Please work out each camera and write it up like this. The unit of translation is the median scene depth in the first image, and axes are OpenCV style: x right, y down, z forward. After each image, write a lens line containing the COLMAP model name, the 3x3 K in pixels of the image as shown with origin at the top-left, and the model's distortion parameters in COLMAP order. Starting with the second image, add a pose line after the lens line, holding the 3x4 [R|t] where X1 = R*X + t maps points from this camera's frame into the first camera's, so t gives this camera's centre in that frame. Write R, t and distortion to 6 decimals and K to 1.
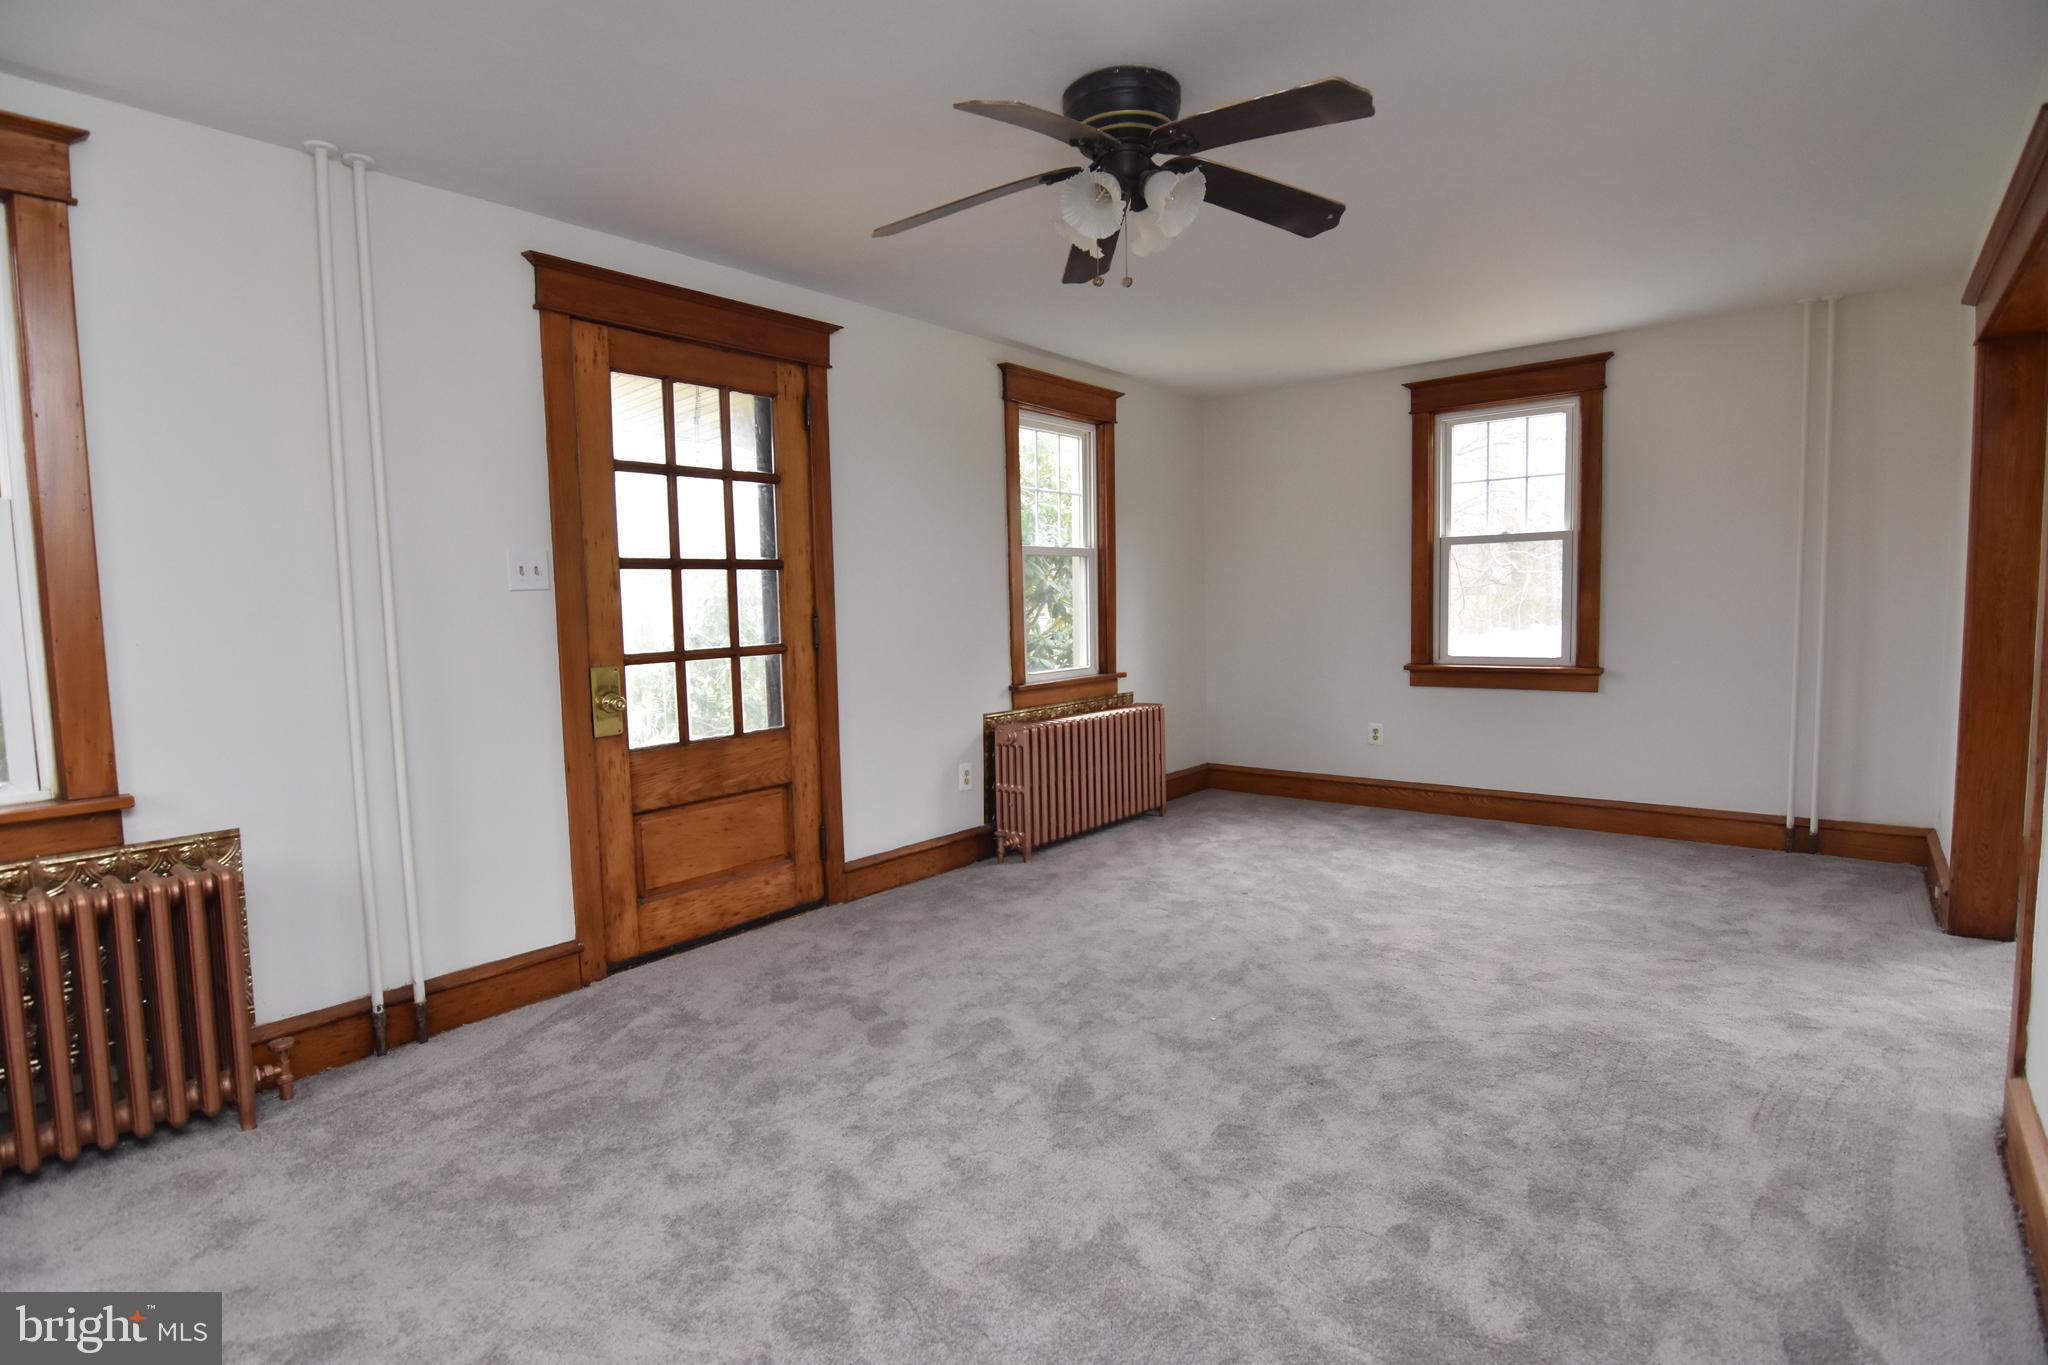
lens RADIAL K [[994.0, 0, 1012.8], [0, 994.0, 685.5], [0, 0, 1]] dist [-0.002847, -0.000268]
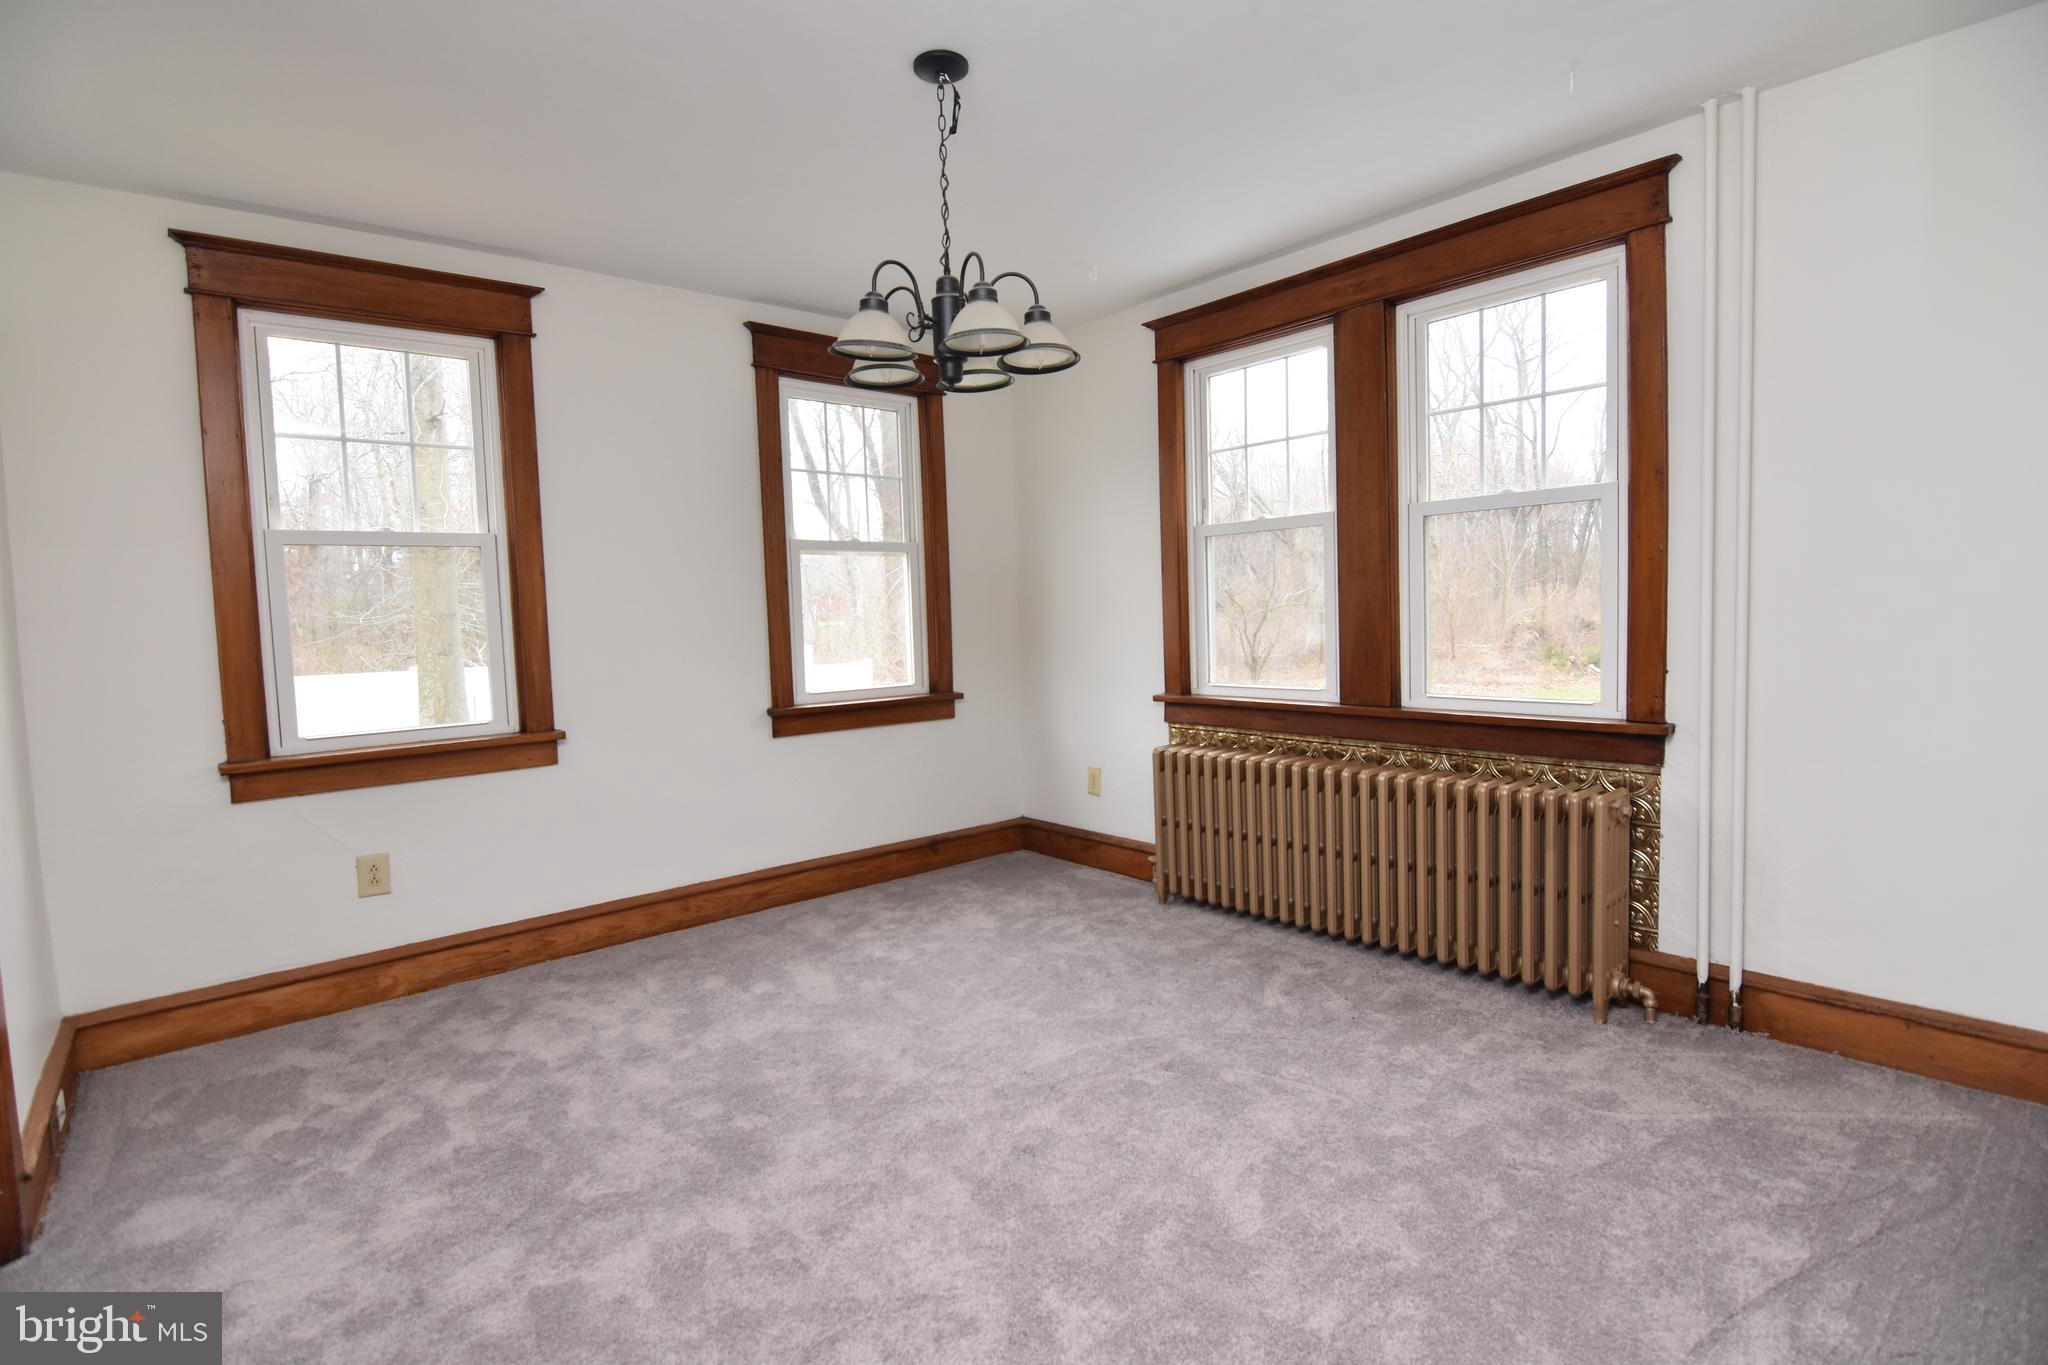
lens RADIAL K [[994.0, 0, 1016.1], [0, 994.0, 665.3], [0, 0, 1]] dist [-0.002847, -0.000268]
pose [[-0.171897, 0.090021, -0.980993, 1.217005], [-0.035637, 0.994596, 0.097514, -0.147649], [0.984470, 0.051722, -0.167760, 1.435716]]
